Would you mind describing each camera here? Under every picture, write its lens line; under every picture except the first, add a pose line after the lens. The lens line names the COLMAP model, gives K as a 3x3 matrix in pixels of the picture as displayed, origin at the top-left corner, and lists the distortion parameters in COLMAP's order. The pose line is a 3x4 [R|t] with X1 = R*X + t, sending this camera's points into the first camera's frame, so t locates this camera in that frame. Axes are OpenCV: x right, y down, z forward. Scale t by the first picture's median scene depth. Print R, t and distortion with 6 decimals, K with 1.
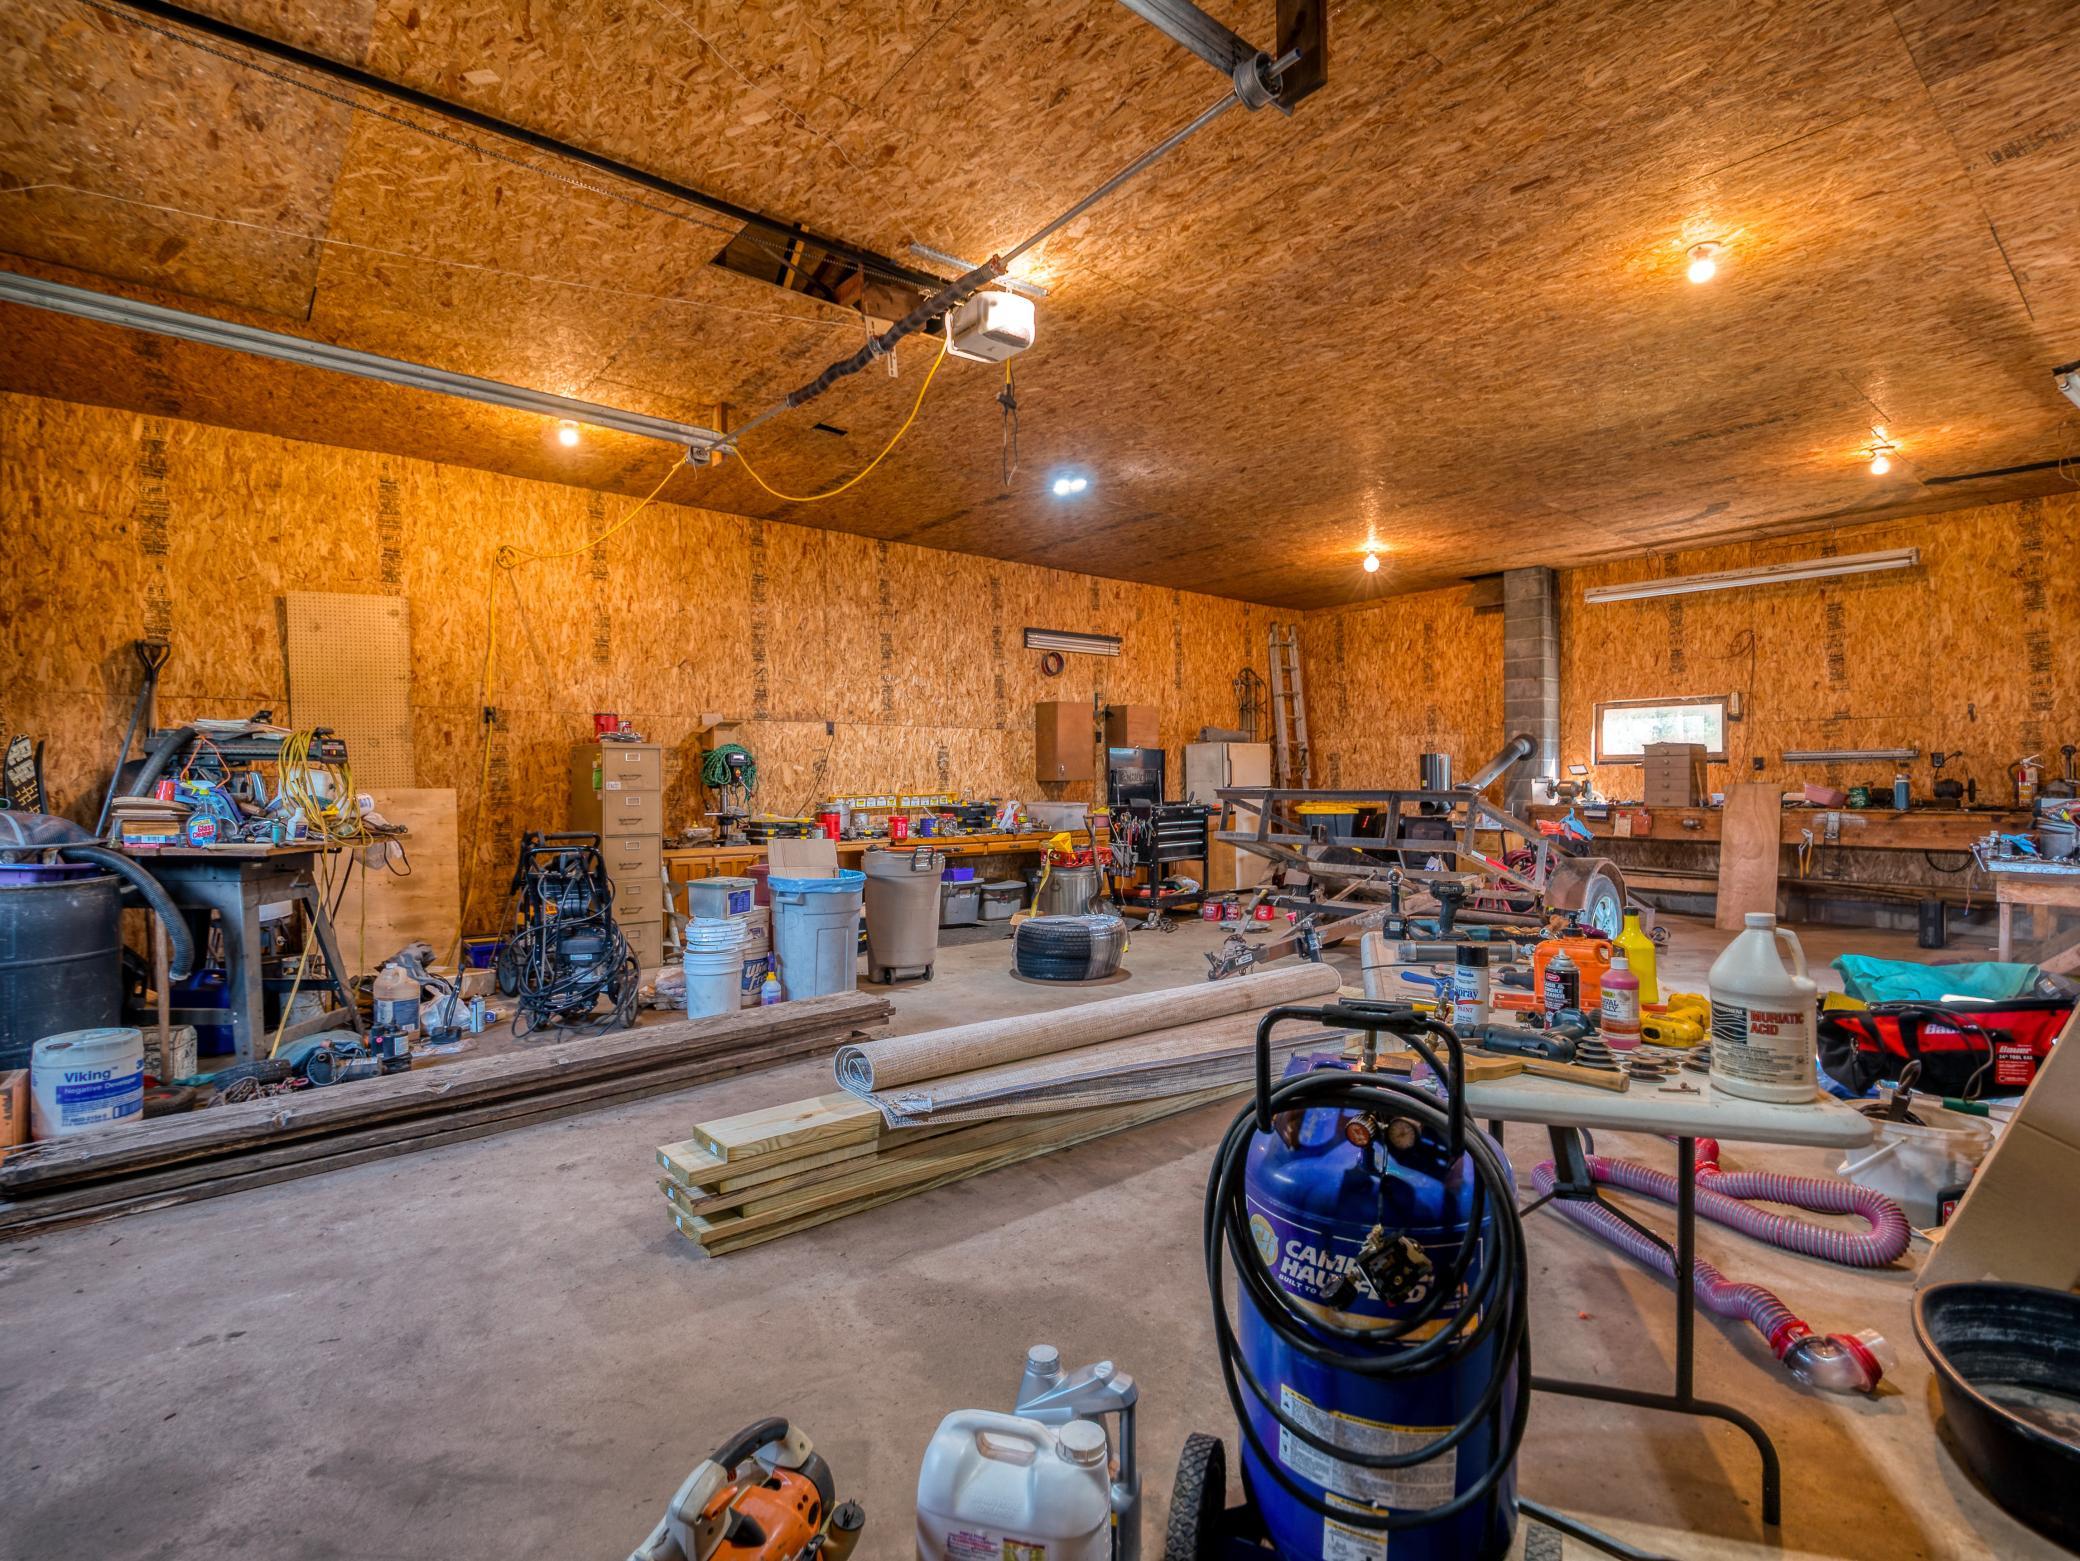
lens RADIAL K [[1006.0, 0, 1038.1], [0, 1006.0, 781.7], [0, 0, 1]] dist [-0.005163, -0.002119]
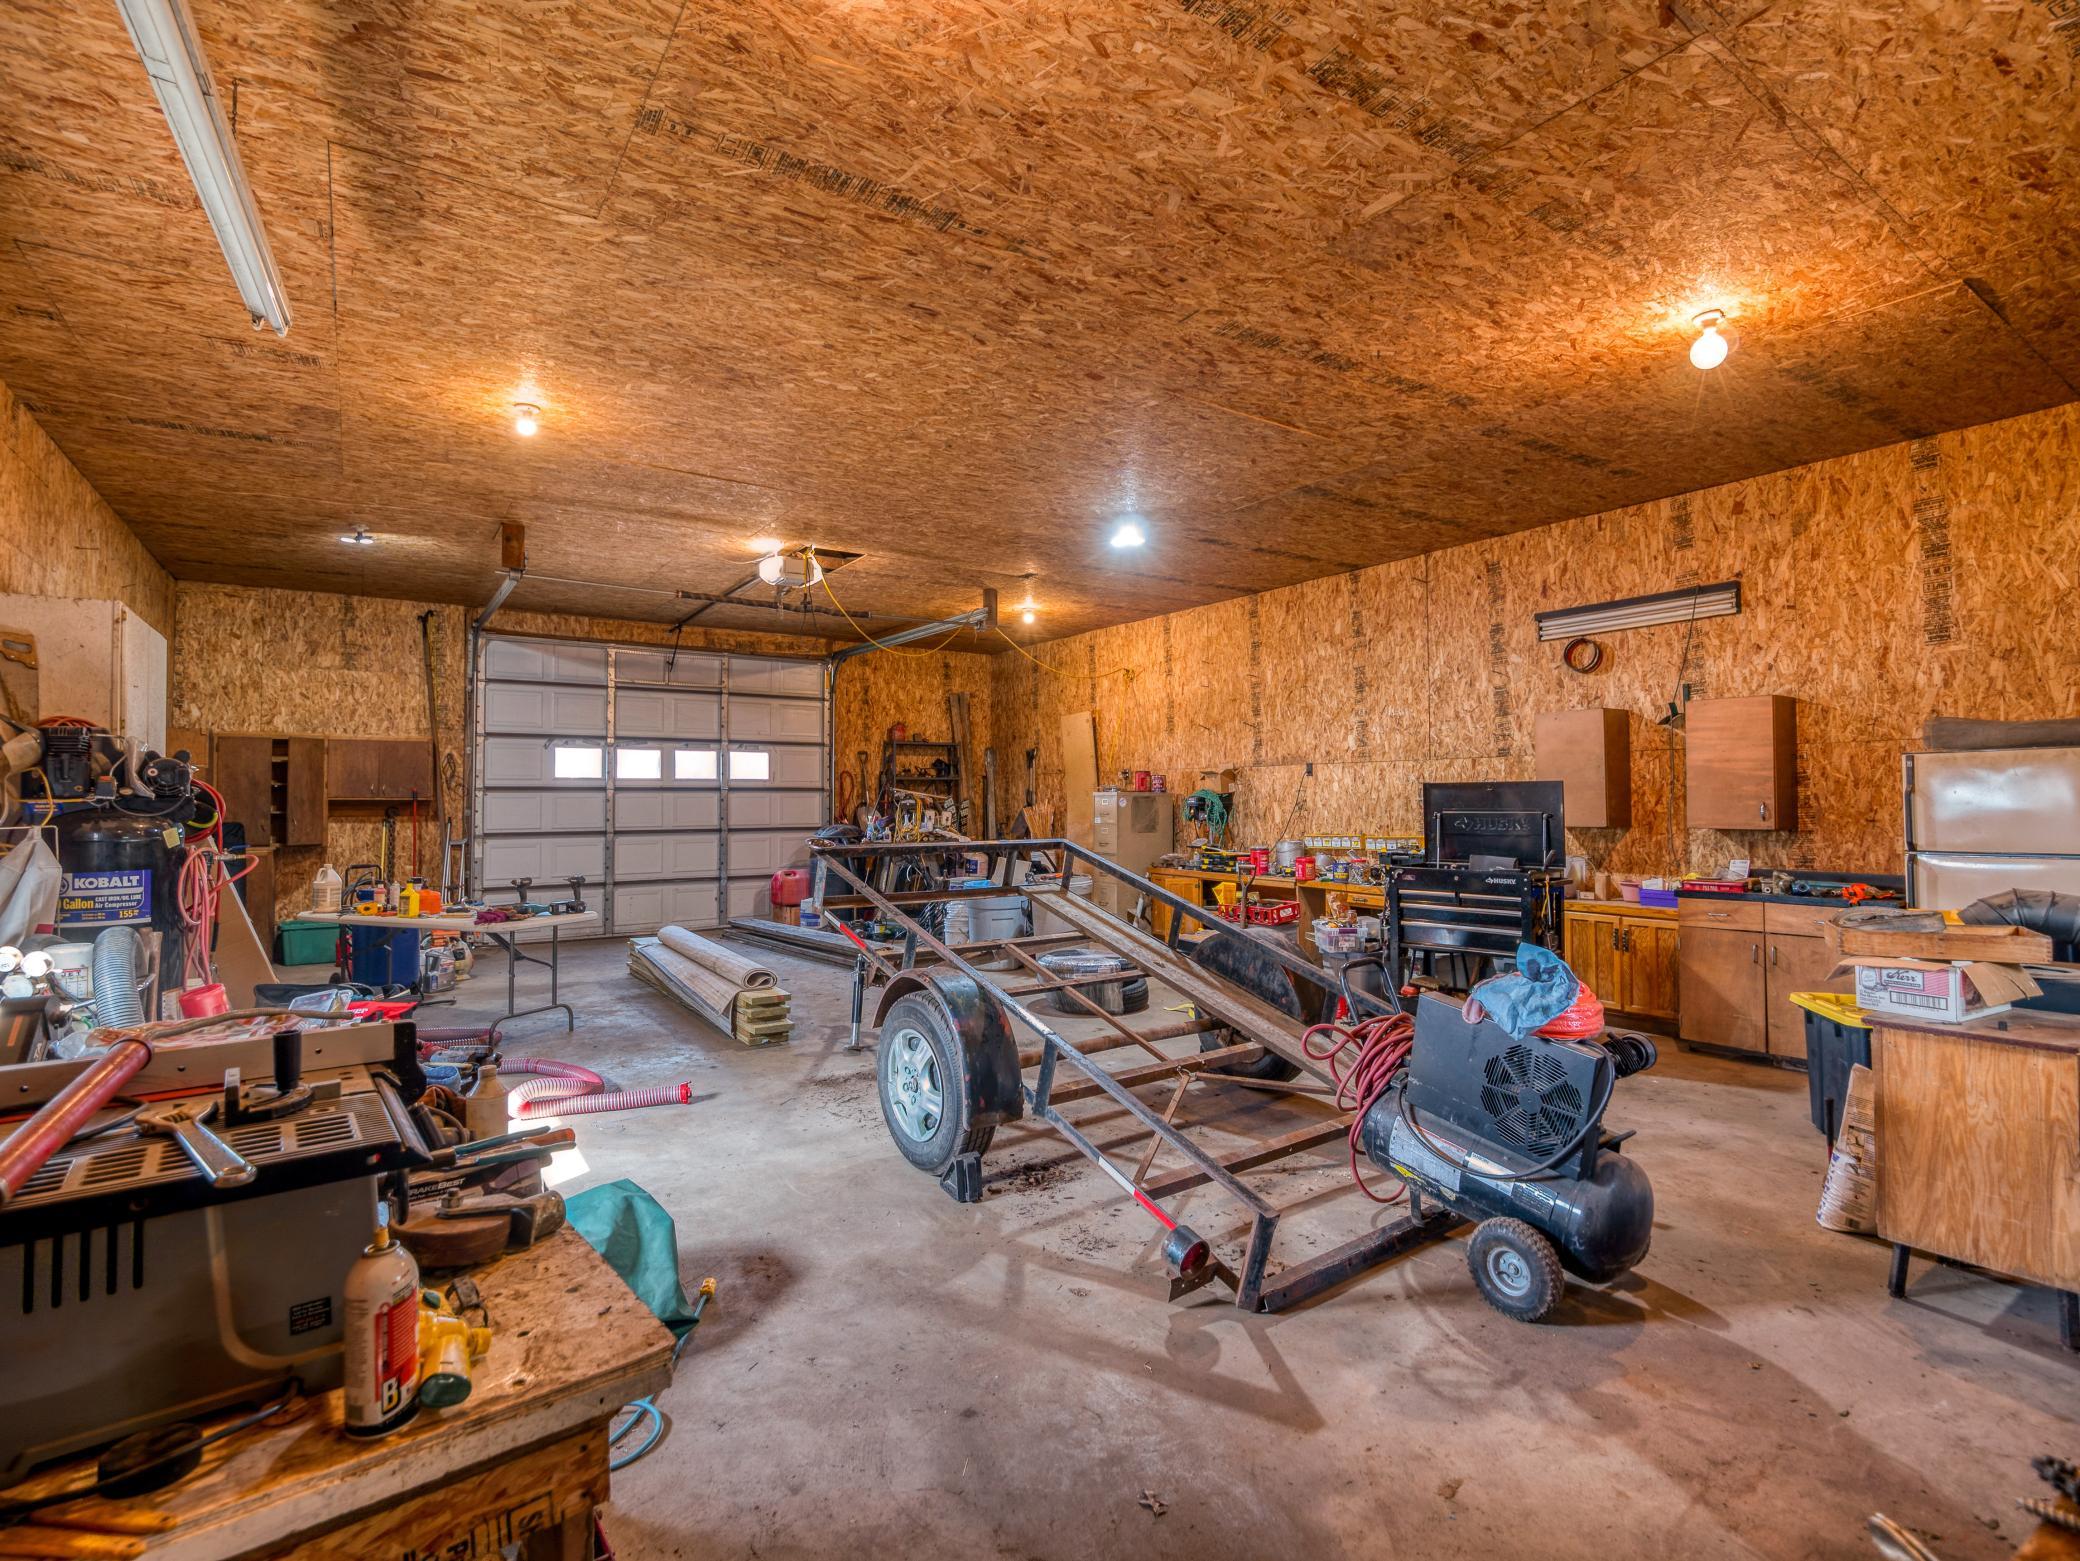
lens RADIAL K [[1006.0, 0, 1040.8], [0, 1006.0, 778.5], [0, 0, 1]] dist [-0.005163, -0.002119]
pose [[-0.096503, -0.020141, -0.995129, 0.833248], [-0.002083, 0.999797, -0.020033, -0.021497], [0.995330, 0.000139, -0.096526, 0.797282]]
